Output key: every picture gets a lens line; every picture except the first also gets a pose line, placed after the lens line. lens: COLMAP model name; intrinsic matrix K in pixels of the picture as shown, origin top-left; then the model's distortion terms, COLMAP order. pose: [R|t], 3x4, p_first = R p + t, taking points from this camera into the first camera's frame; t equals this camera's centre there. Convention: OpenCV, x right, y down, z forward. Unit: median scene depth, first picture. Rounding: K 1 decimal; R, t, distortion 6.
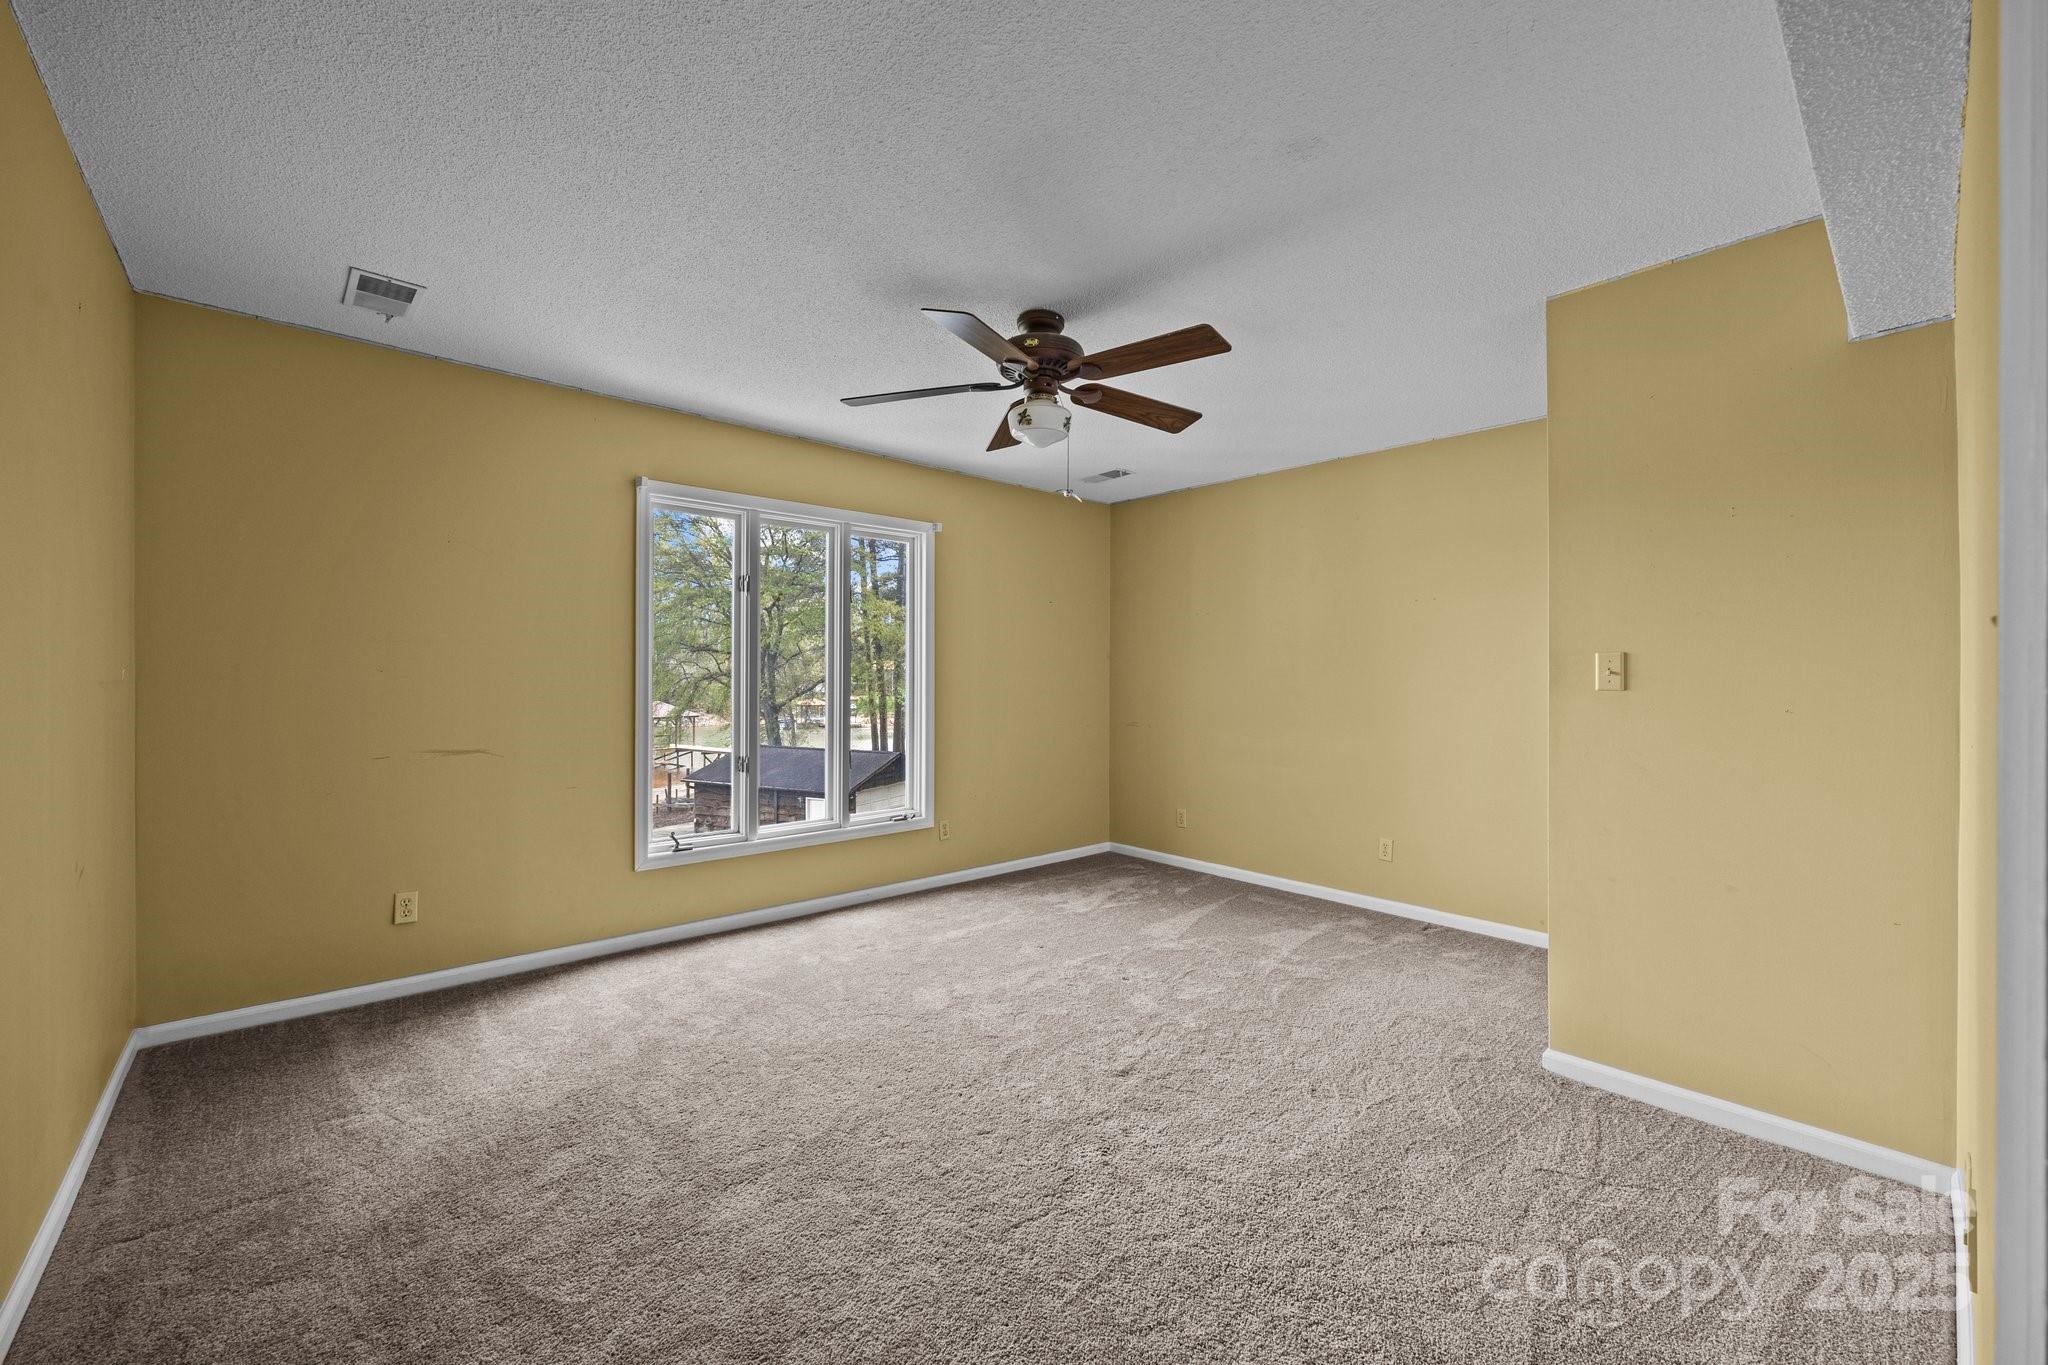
lens RADIAL K [[821.4, 0, 1023.6], [0, 821.4, 679.3], [0, 0, 1]] dist [-0.004421, -0.000259]
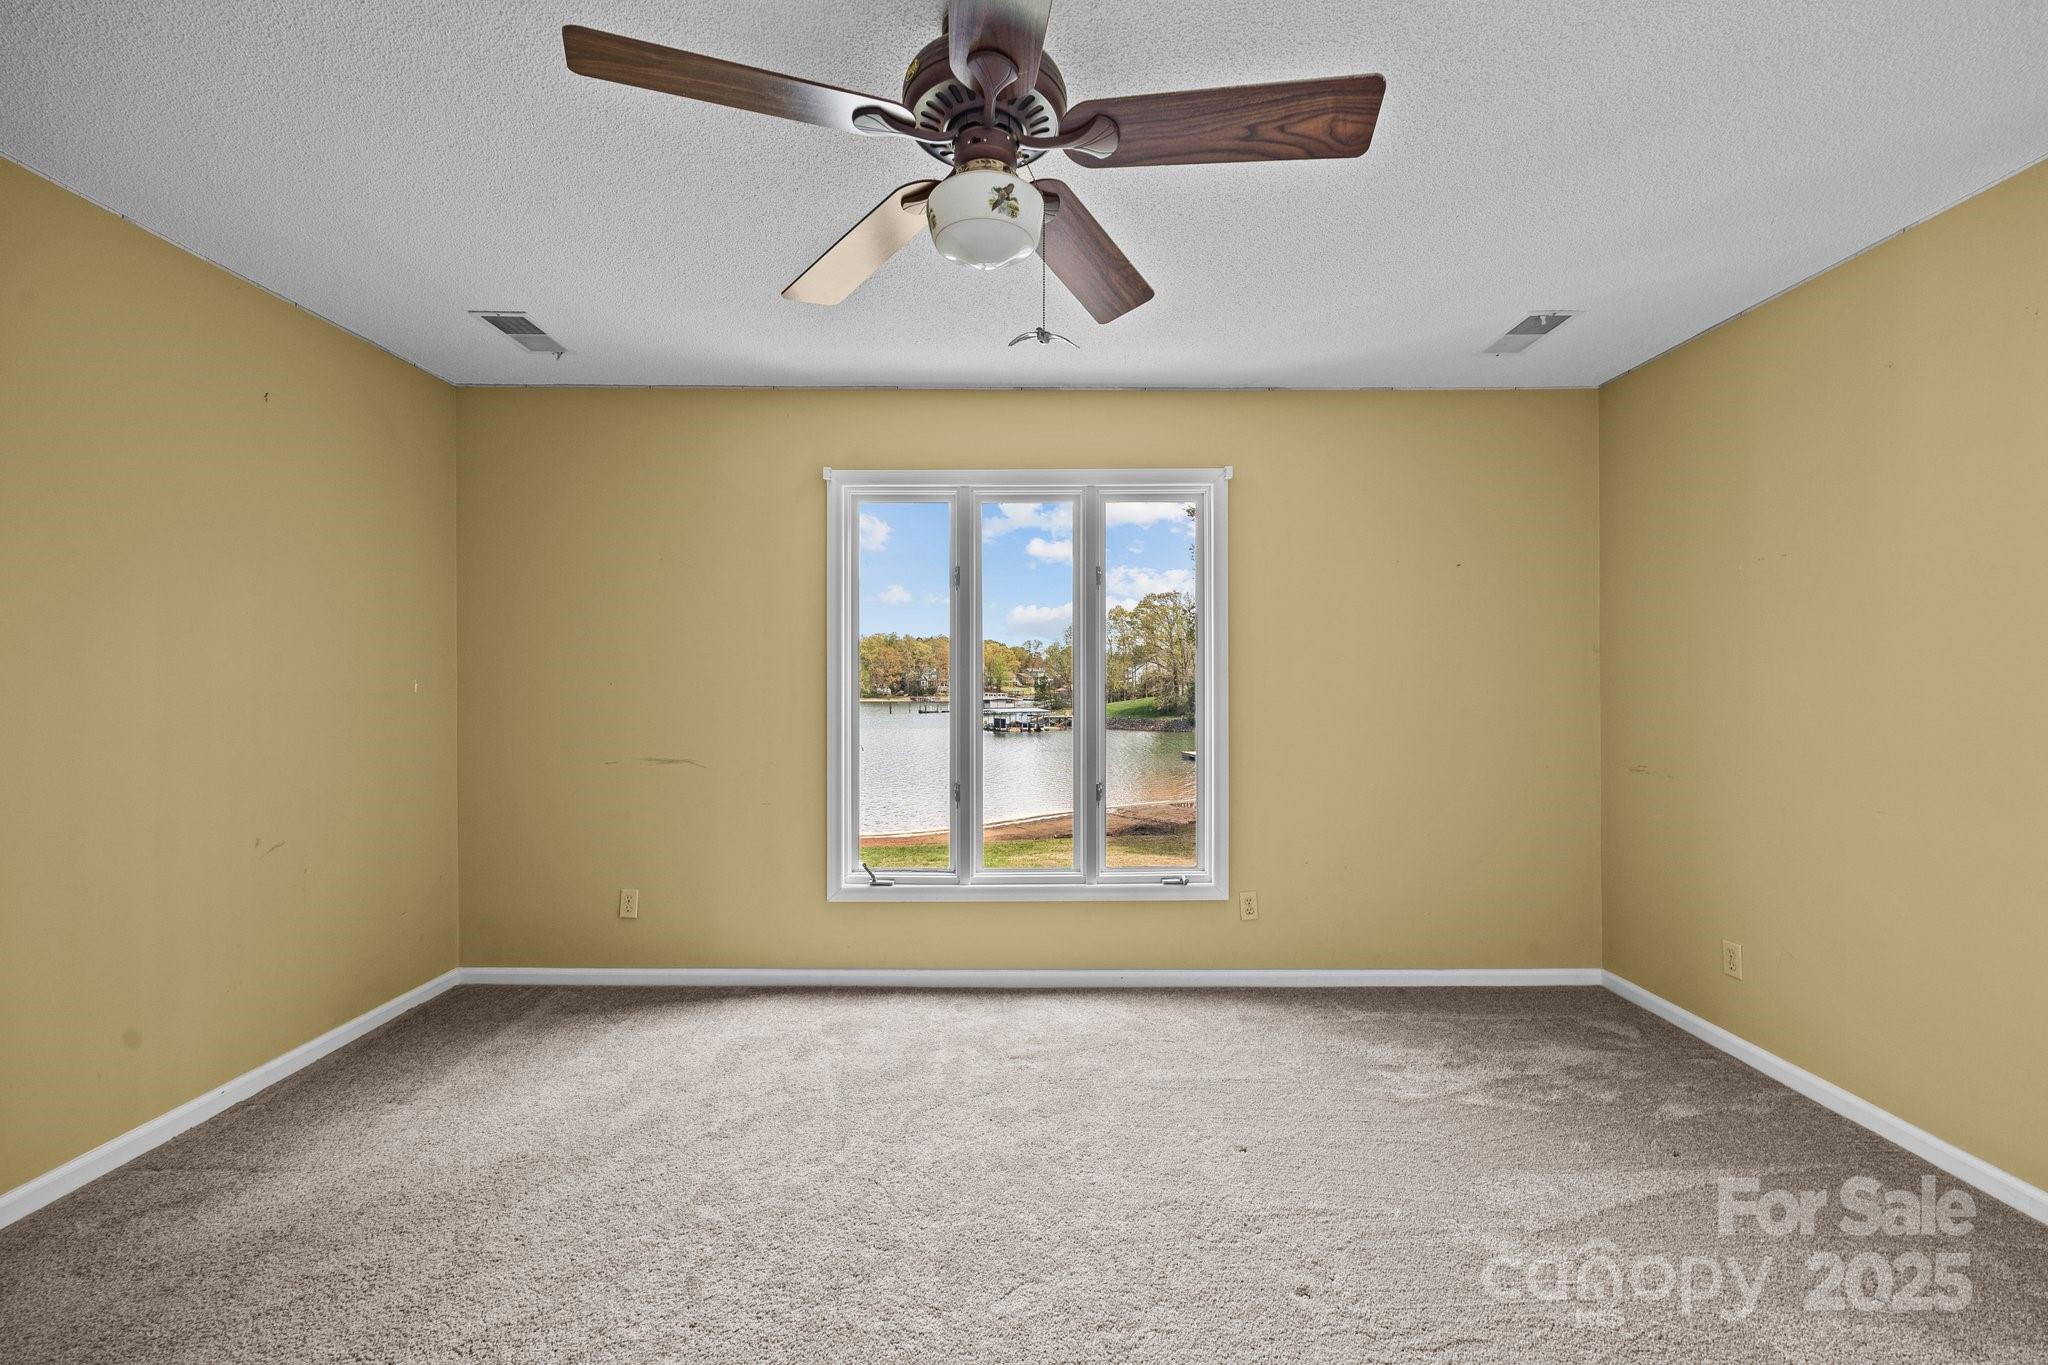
lens RADIAL K [[821.4, 0, 1037.4], [0, 821.4, 683.6], [0, 0, 1]] dist [-0.004421, -0.000259]
pose [[0.741228, -0.003675, -0.671243, 0.330734], [0.002262, 0.999993, -0.002977, -0.005026], [0.671249, 0.000689, 0.741232, 0.504842]]
